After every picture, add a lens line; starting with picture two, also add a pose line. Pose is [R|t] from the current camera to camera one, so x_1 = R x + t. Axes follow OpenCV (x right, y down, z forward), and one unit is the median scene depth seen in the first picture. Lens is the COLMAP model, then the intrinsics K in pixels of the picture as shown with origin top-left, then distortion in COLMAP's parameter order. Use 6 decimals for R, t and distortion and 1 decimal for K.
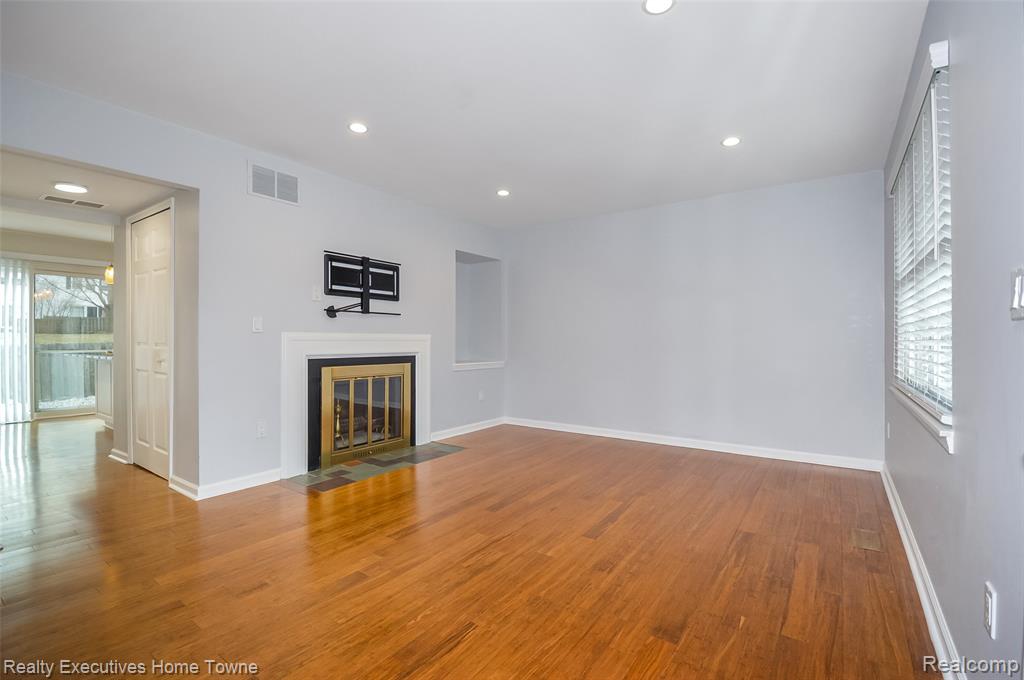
lens RADIAL K [[467.6, 0, 511.3], [0, 467.6, 342.6], [0, 0, 1]] dist [0.001158, 0.000326]
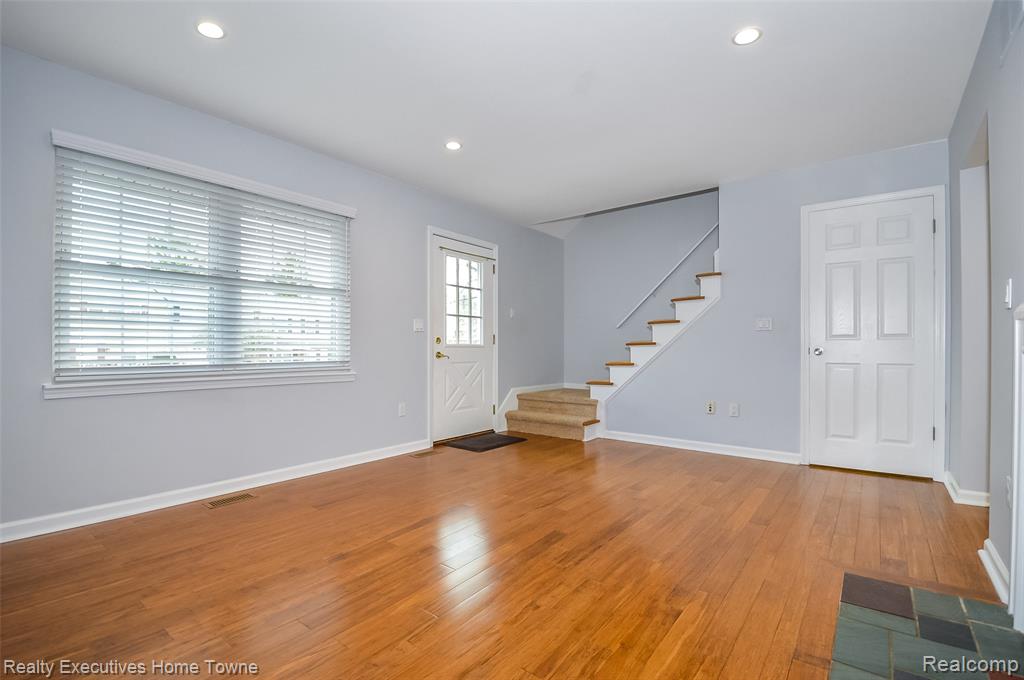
lens RADIAL K [[467.6, 0, 512.1], [0, 467.6, 342.8], [0, 0, 1]] dist [0.001158, 0.000326]
pose [[-0.999095, -0.003805, 0.042367, 0.009383], [-0.003985, 0.999983, -0.004170, 0.029359], [-0.042350, -0.004335, -0.999093, 2.118811]]
